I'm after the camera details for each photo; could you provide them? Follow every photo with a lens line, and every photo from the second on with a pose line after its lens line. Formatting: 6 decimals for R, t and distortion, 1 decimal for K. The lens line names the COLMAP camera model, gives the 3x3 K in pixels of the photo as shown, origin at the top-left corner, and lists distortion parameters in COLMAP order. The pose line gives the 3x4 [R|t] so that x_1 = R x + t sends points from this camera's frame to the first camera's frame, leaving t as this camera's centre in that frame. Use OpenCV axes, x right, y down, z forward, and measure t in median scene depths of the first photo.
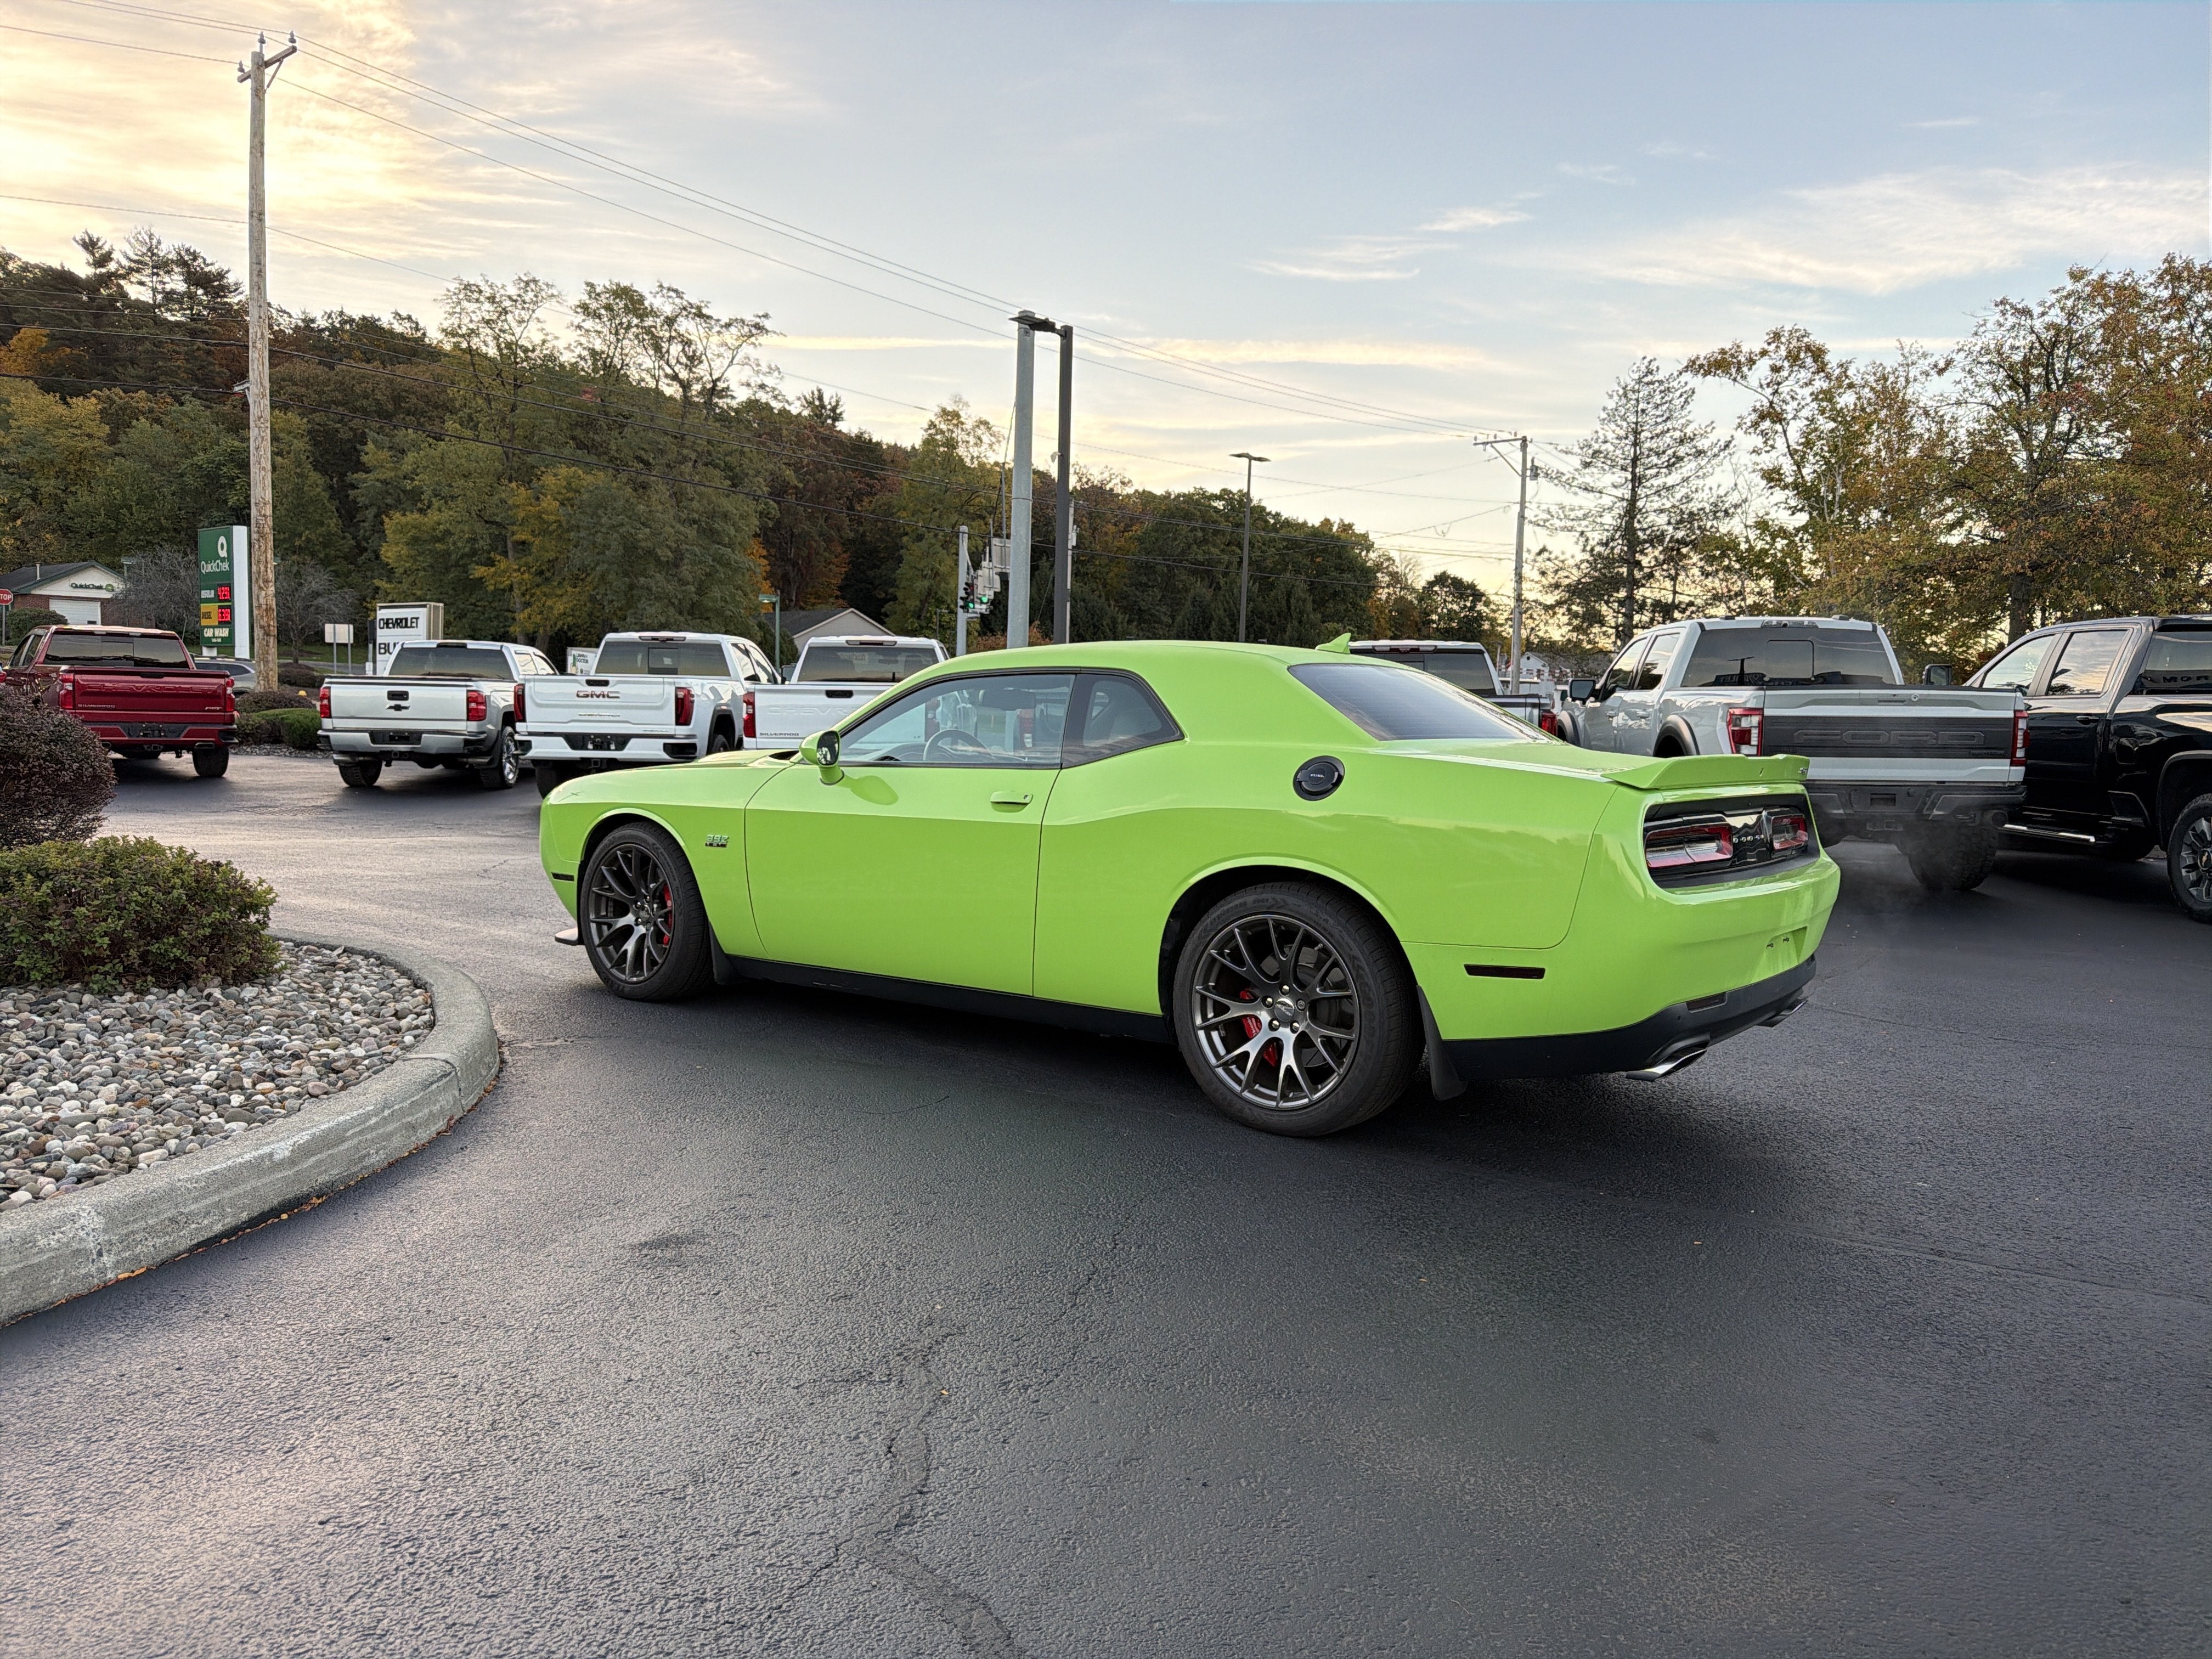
lens RADIAL K [[1597.4, 0, 1120.1], [0, 1597.4, 820.9], [0, 0, 1]] dist [0.008894, -0.018765]
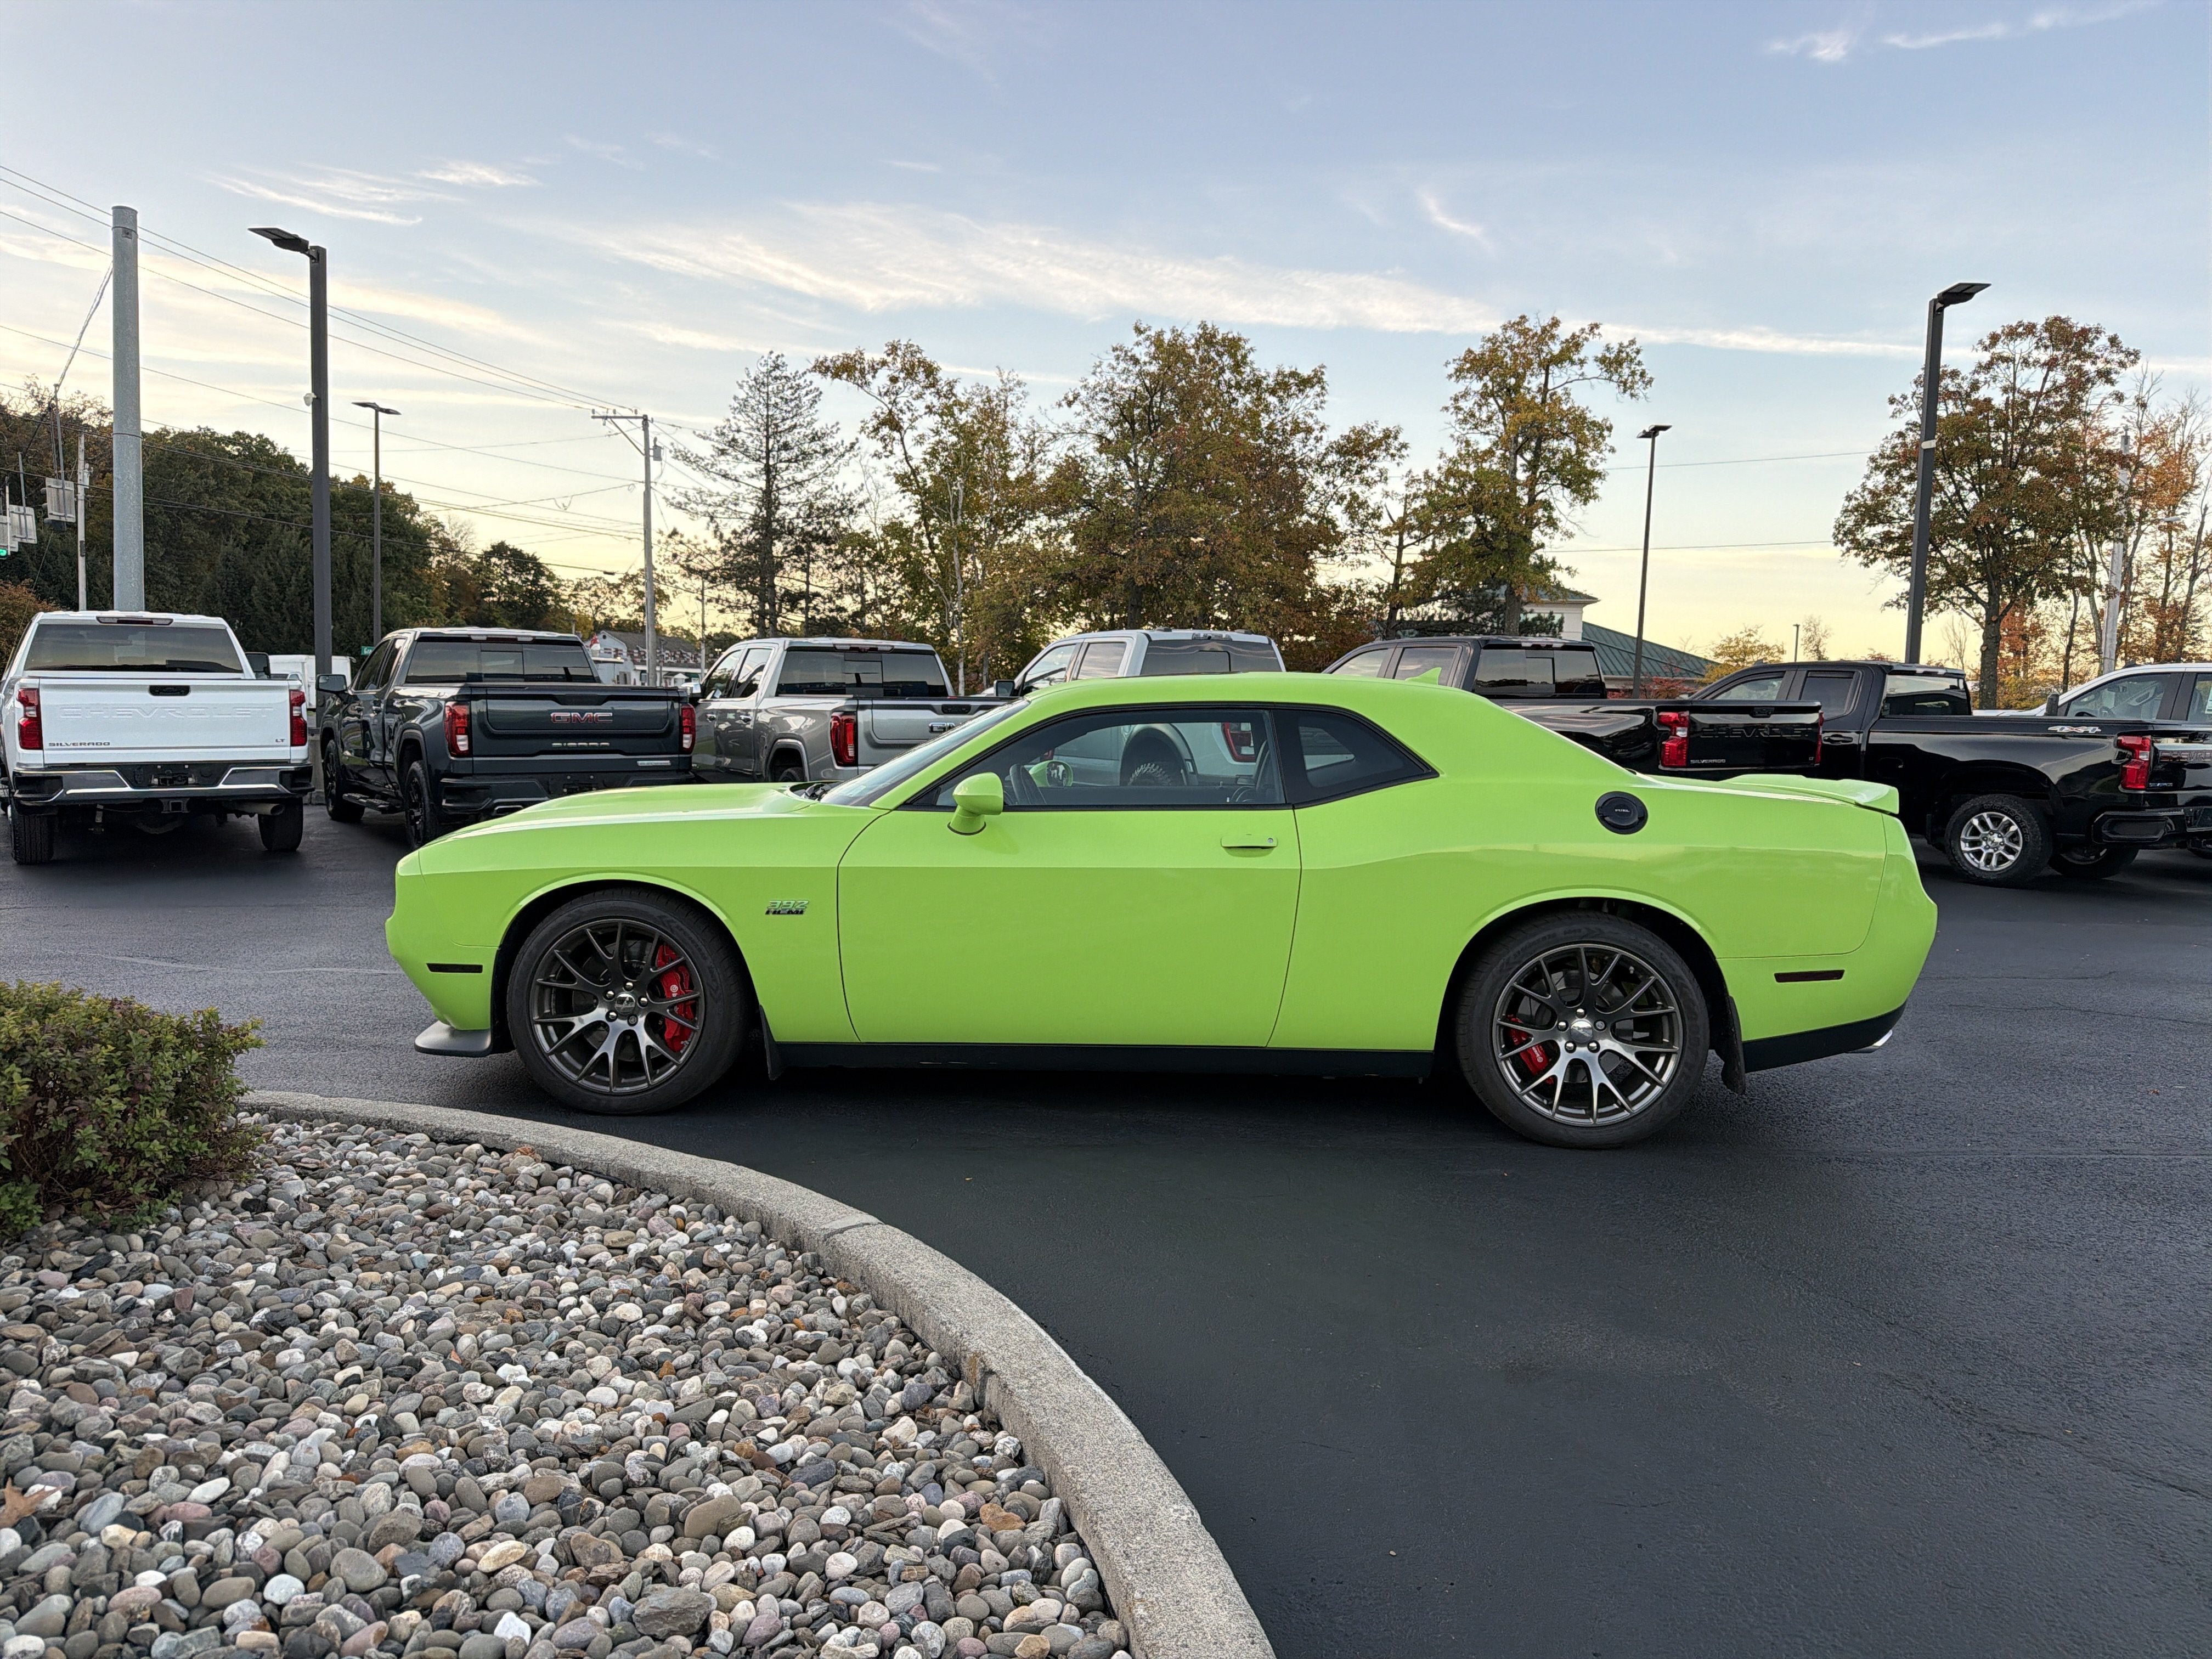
lens RADIAL K [[1597.4, 0, 1048.1], [0, 1597.4, 785.3], [0, 0, 1]] dist [0.008894, -0.018765]
pose [[0.821595, -0.034001, 0.569057, -0.124936], [0.036117, 0.999319, 0.007564, -0.010775], [-0.568927, 0.014338, 0.822263, 0.047508]]
